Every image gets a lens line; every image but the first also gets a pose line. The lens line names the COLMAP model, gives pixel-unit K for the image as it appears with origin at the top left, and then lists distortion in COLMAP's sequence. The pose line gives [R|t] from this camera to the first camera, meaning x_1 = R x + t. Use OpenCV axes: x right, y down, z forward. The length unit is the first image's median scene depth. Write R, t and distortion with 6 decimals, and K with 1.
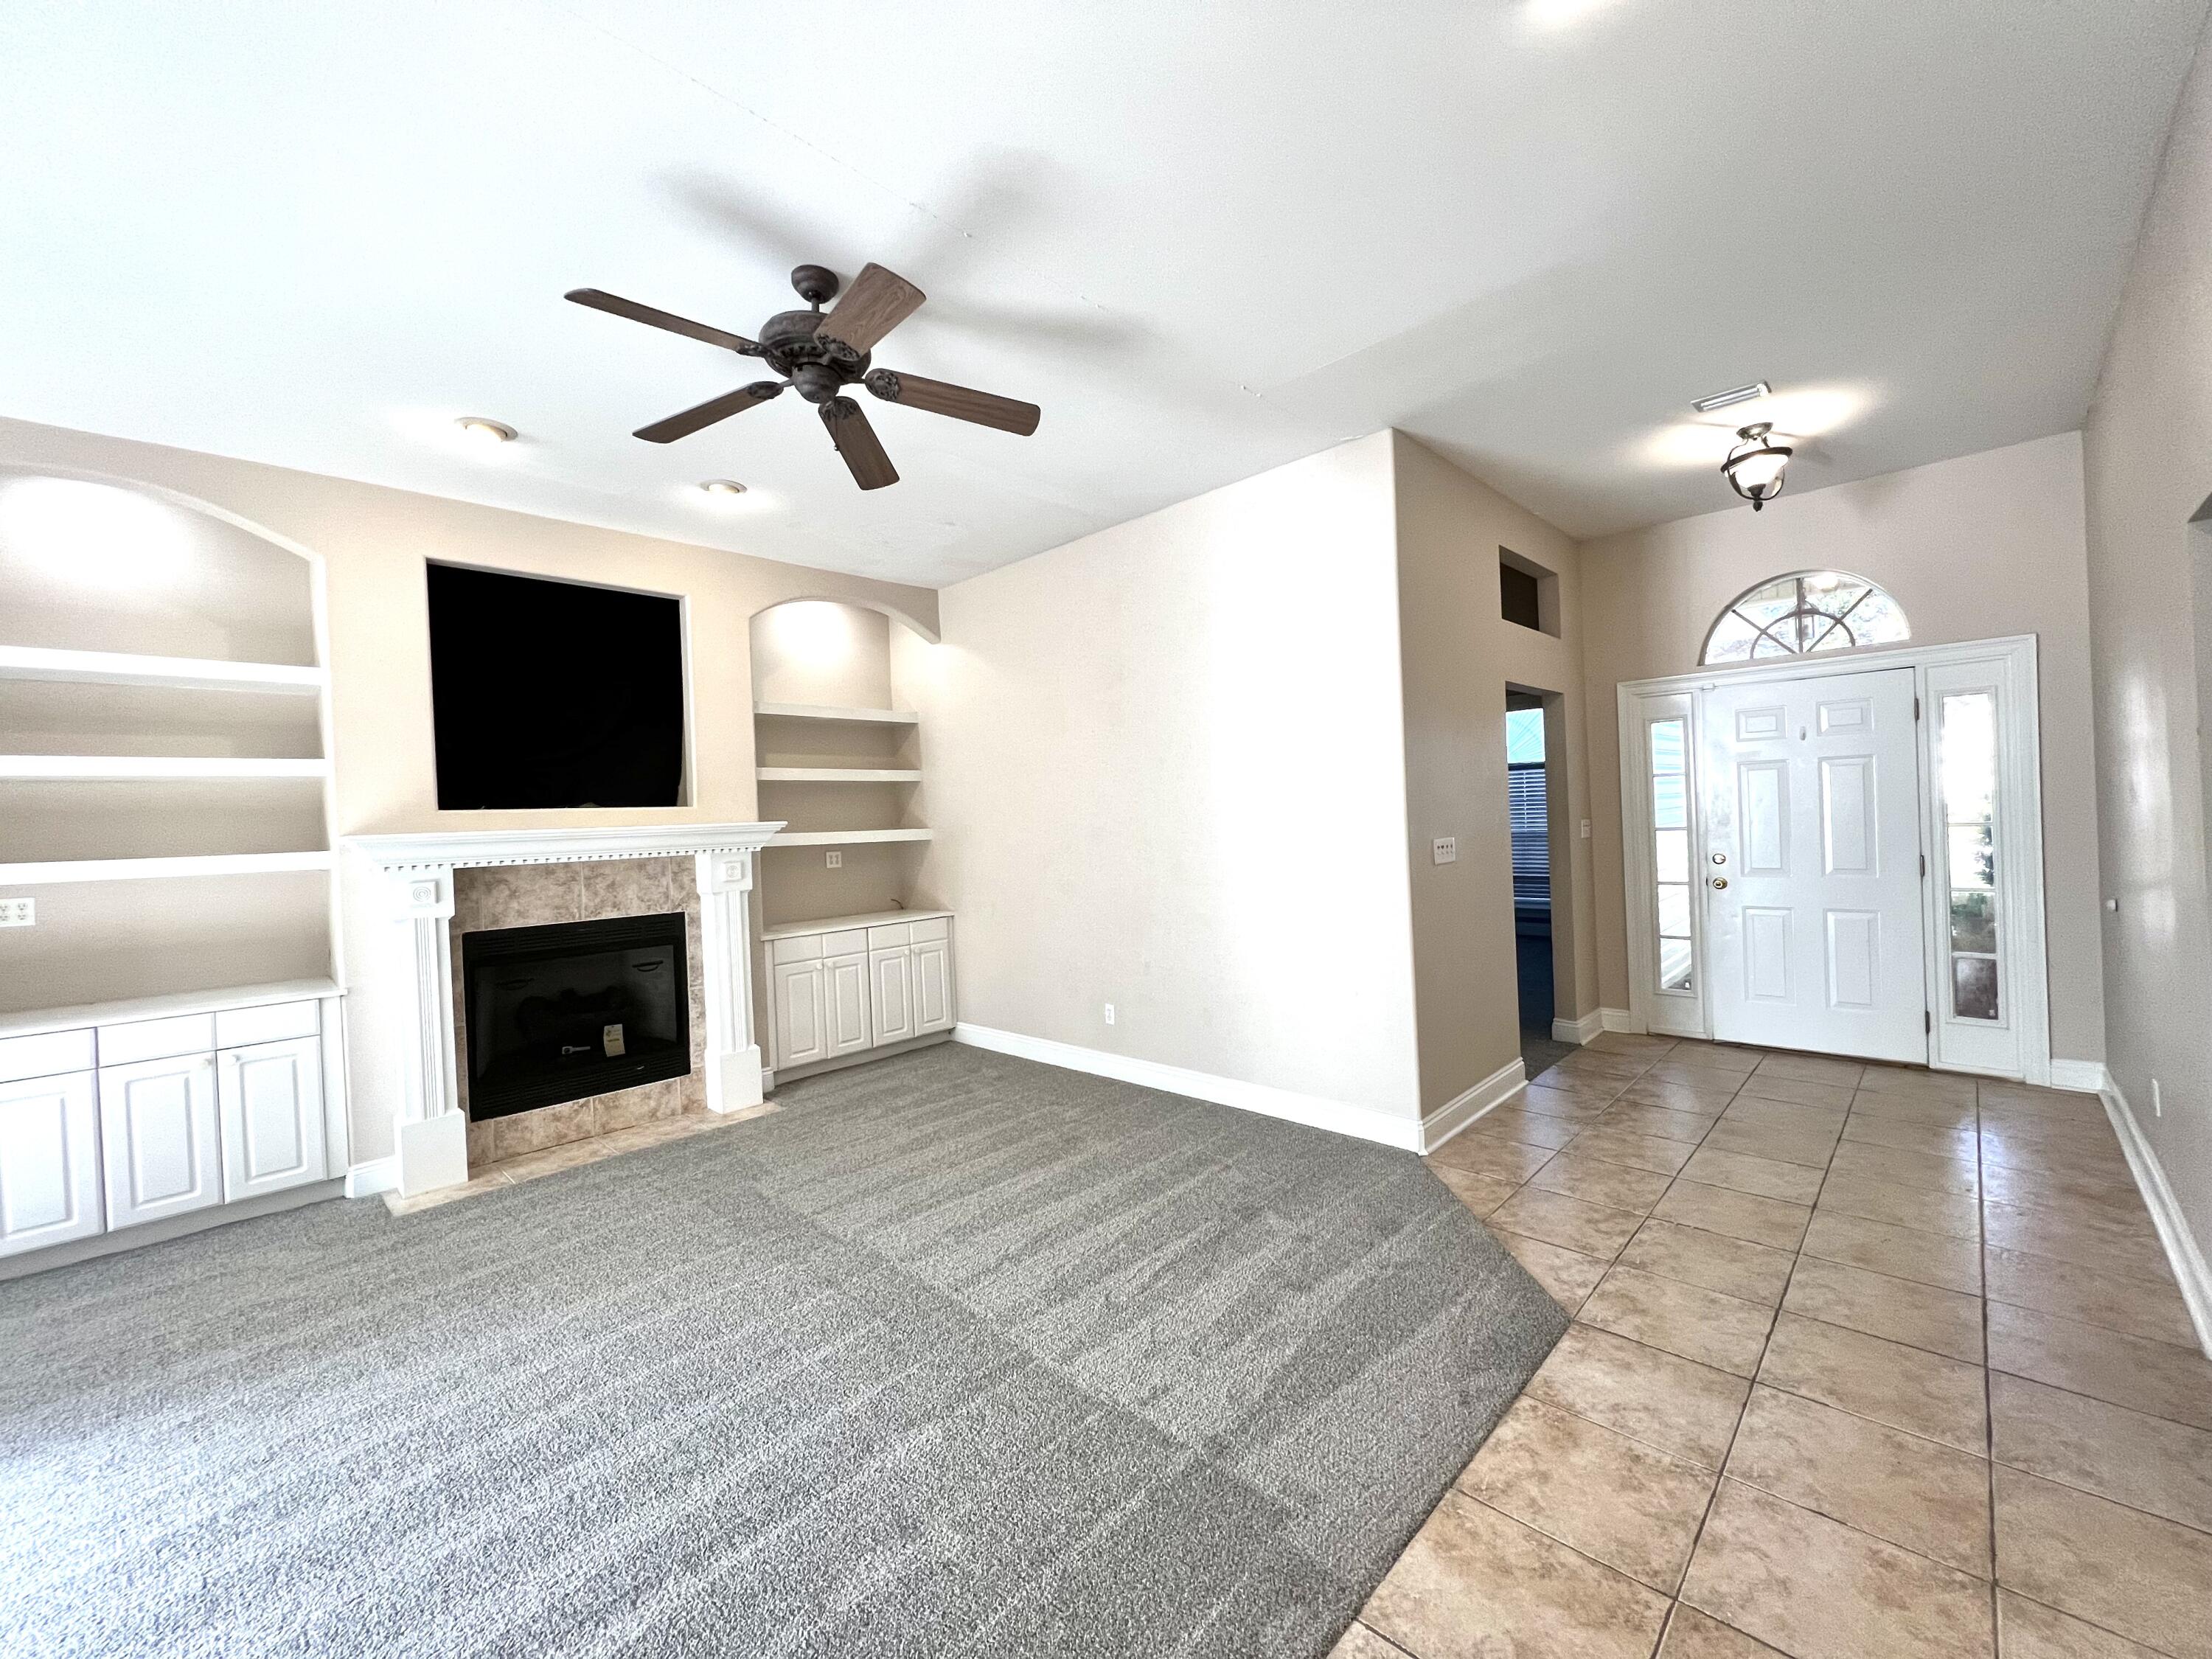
lens RADIAL K [[883.8, 0, 1102.6], [0, 883.8, 824.0], [0, 0, 1]] dist [0.000108, -0.000232]
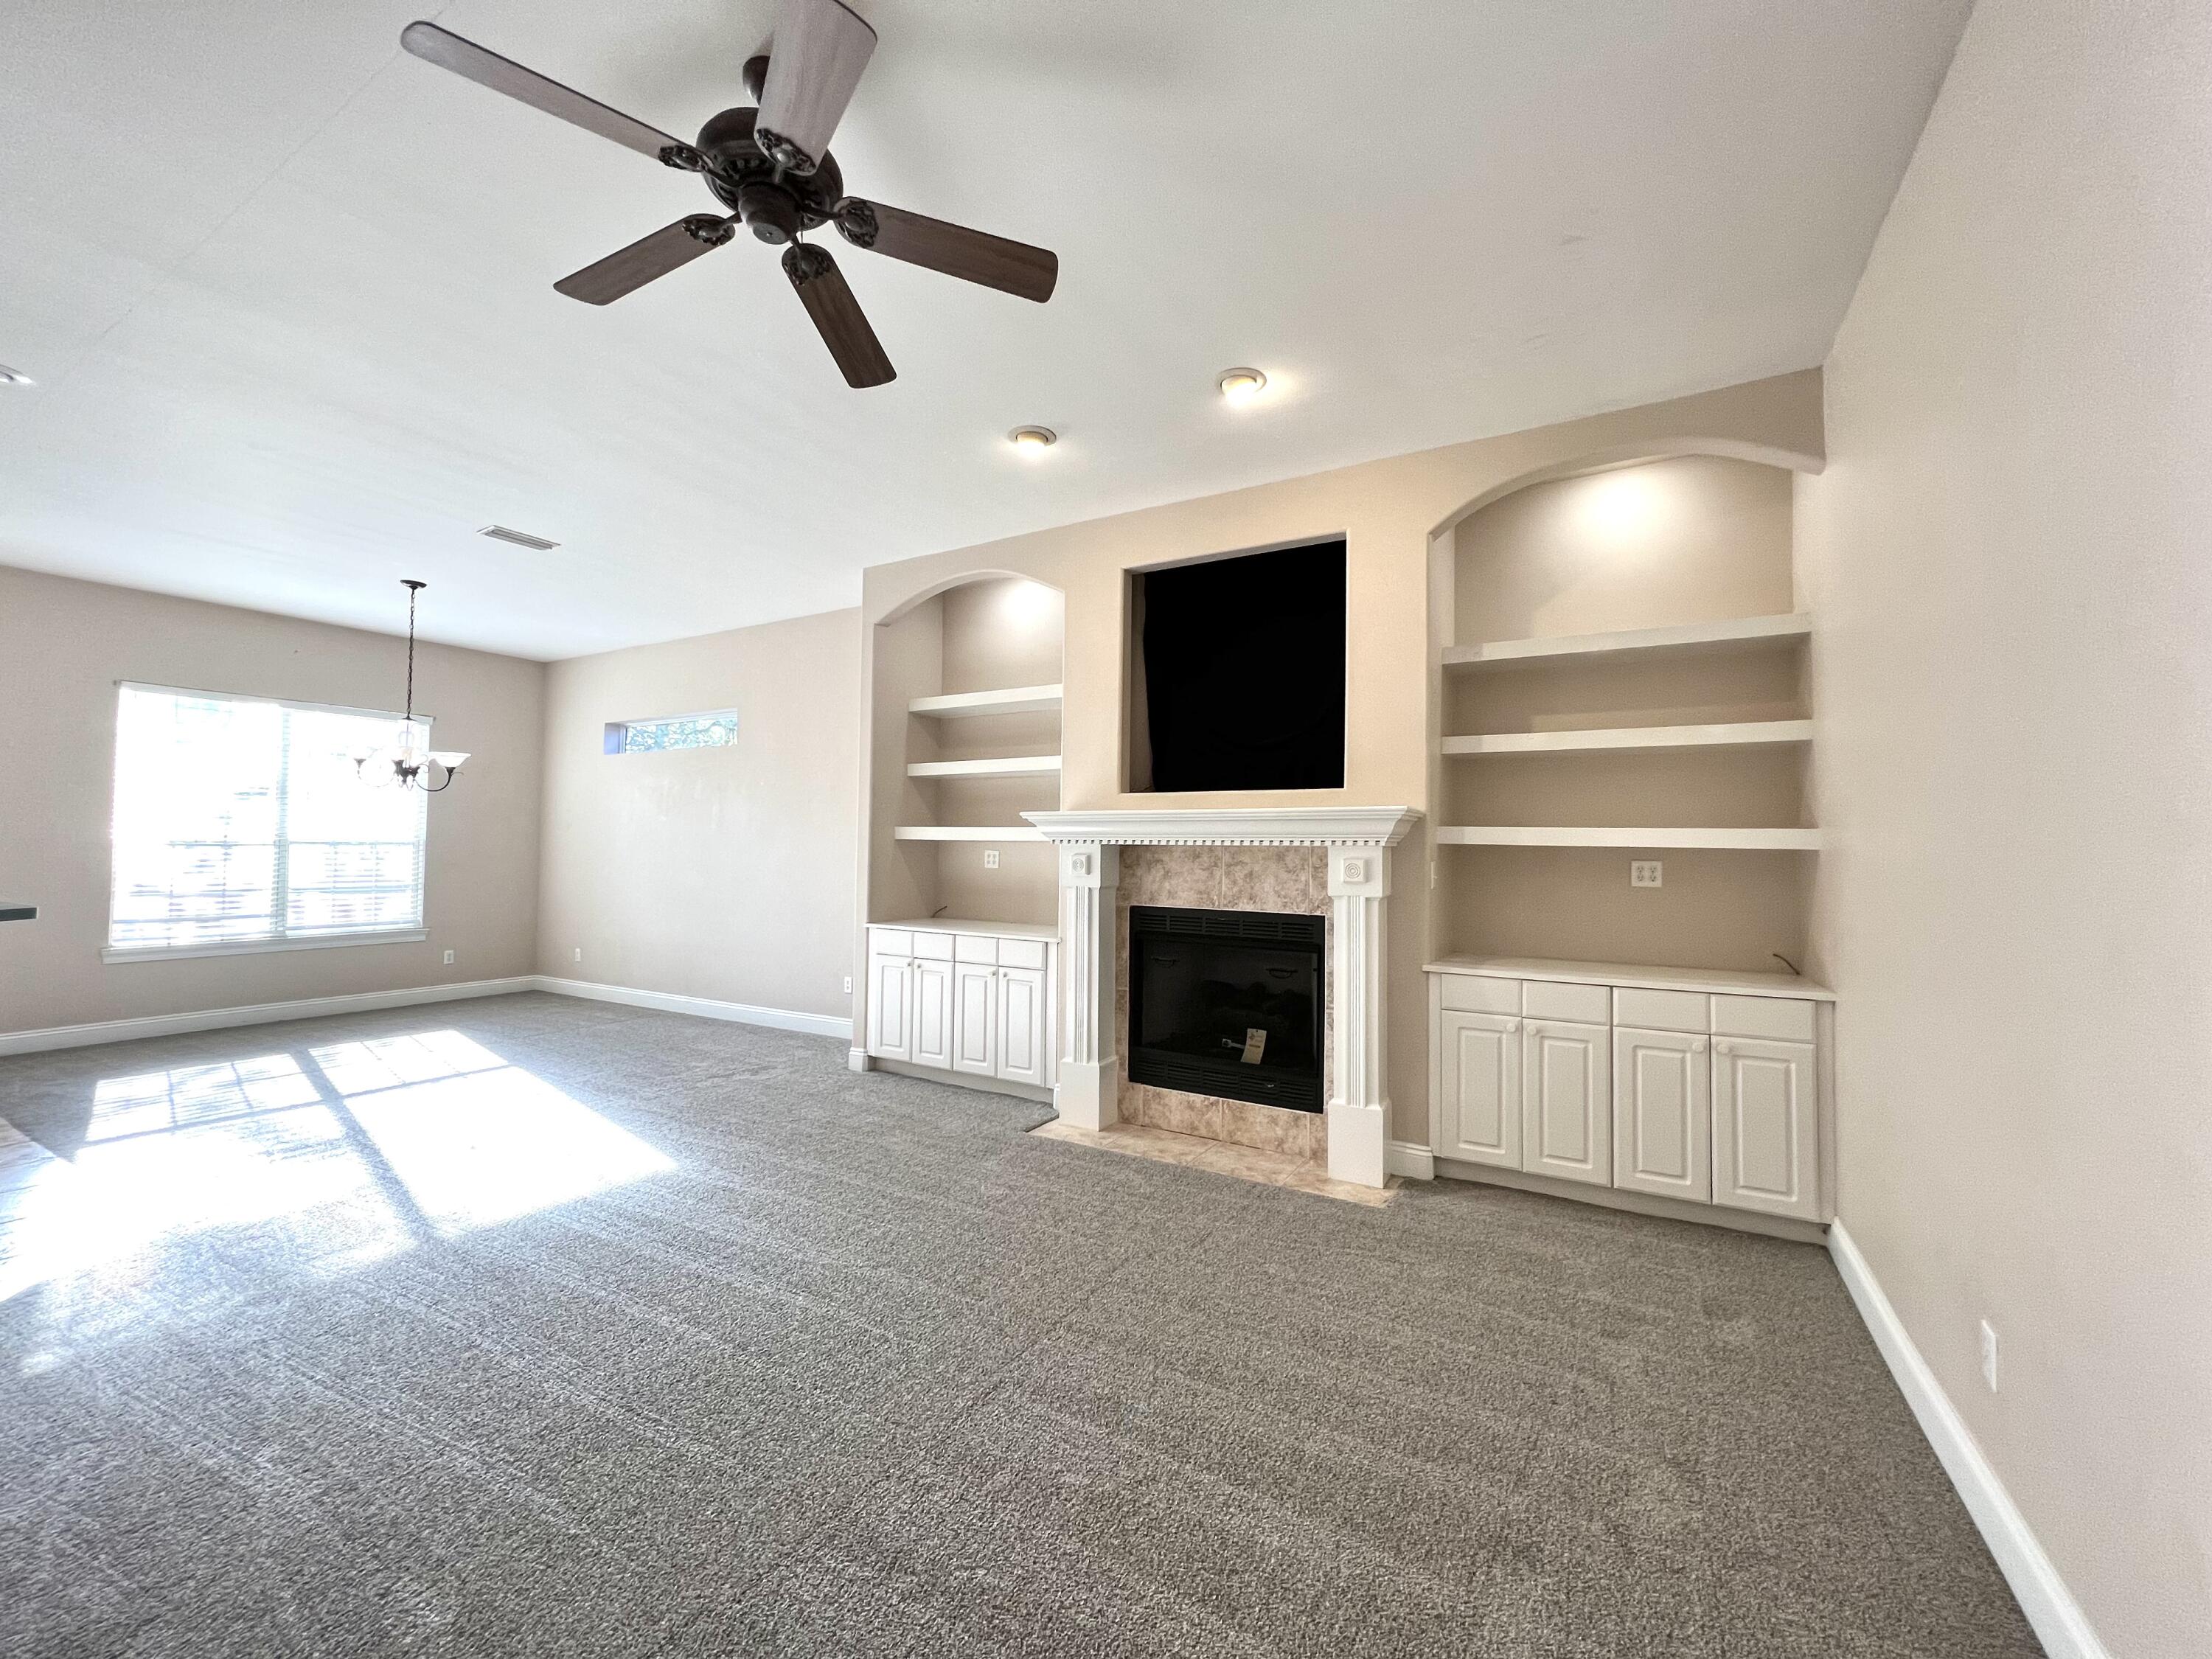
lens RADIAL K [[883.8, 0, 1102.6], [0, 883.8, 824.0], [0, 0, 1]] dist [0.000108, -0.000232]
pose [[0.236950, 0.015256, -0.971402, 0.311924], [-0.025870, 0.999621, 0.009389, 0.012892], [0.971177, 0.022906, 0.237255, 0.678016]]
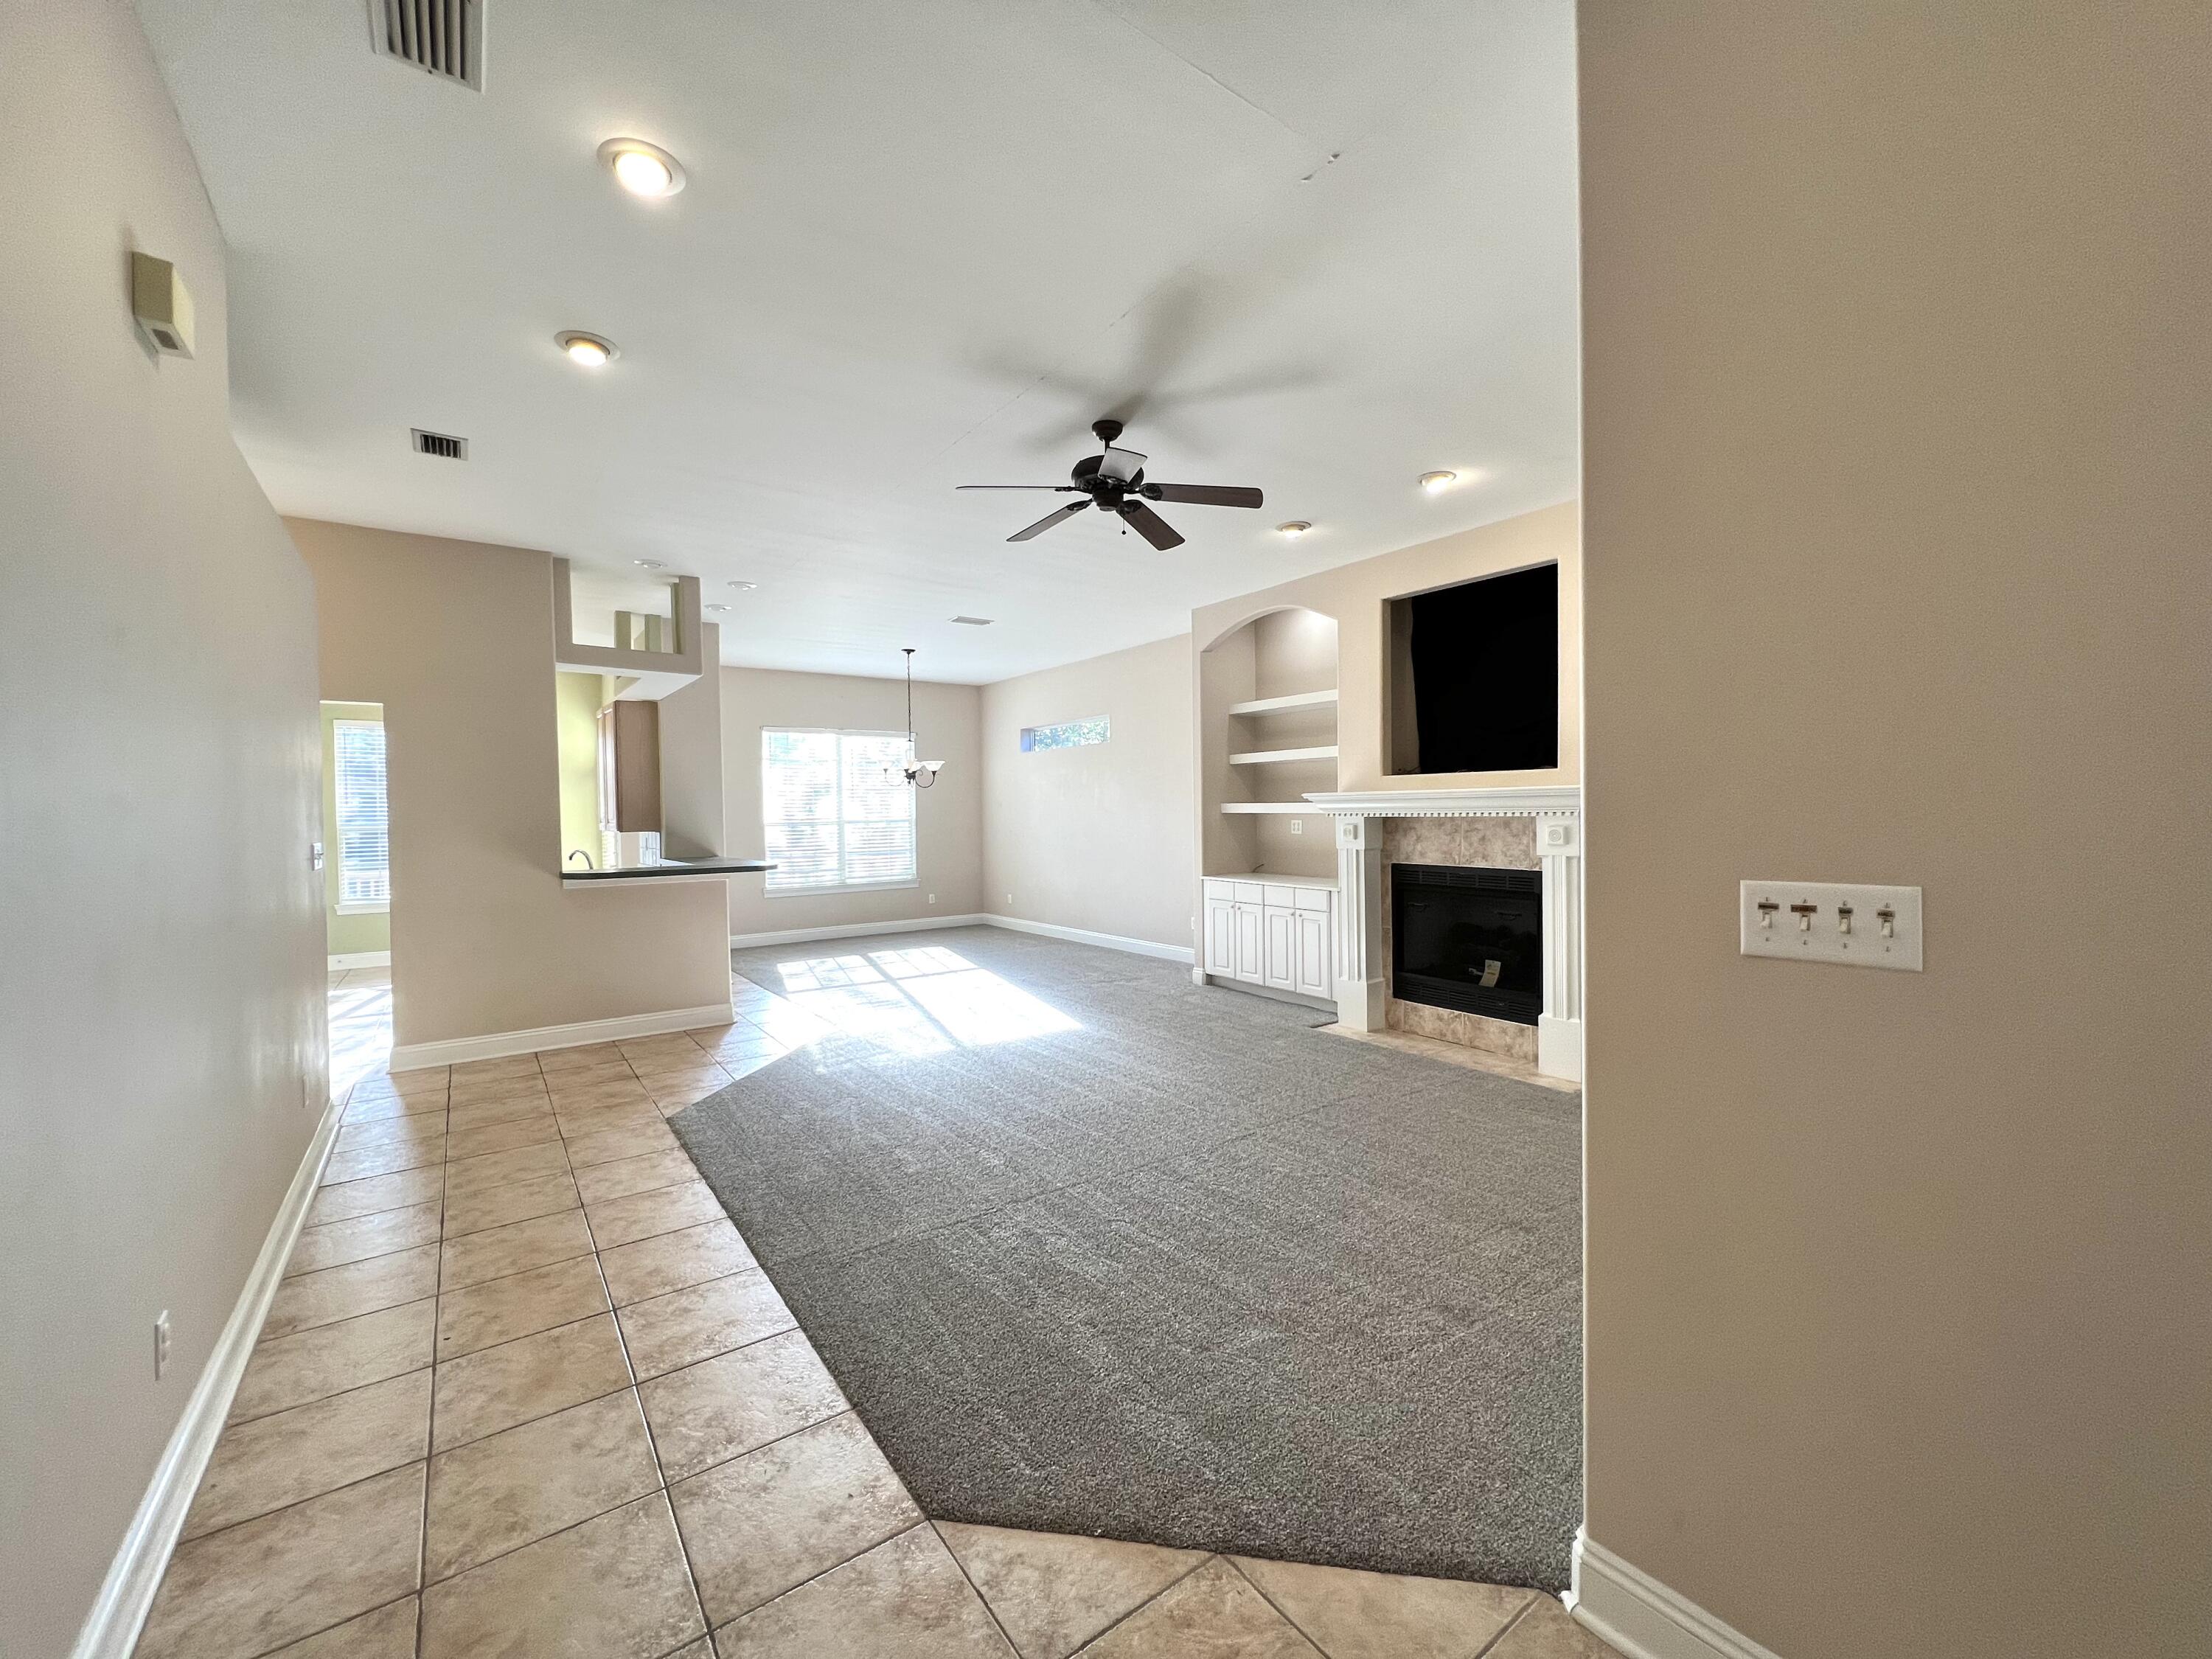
lens RADIAL K [[883.8, 0, 1102.6], [0, 883.8, 824.0], [0, 0, 1]] dist [0.000108, -0.000232]
pose [[-0.169789, 0.060192, -0.983640, 0.705975], [0.016307, 0.998168, 0.058266, -0.027185], [0.985345, -0.006147, -0.170460, 0.755350]]
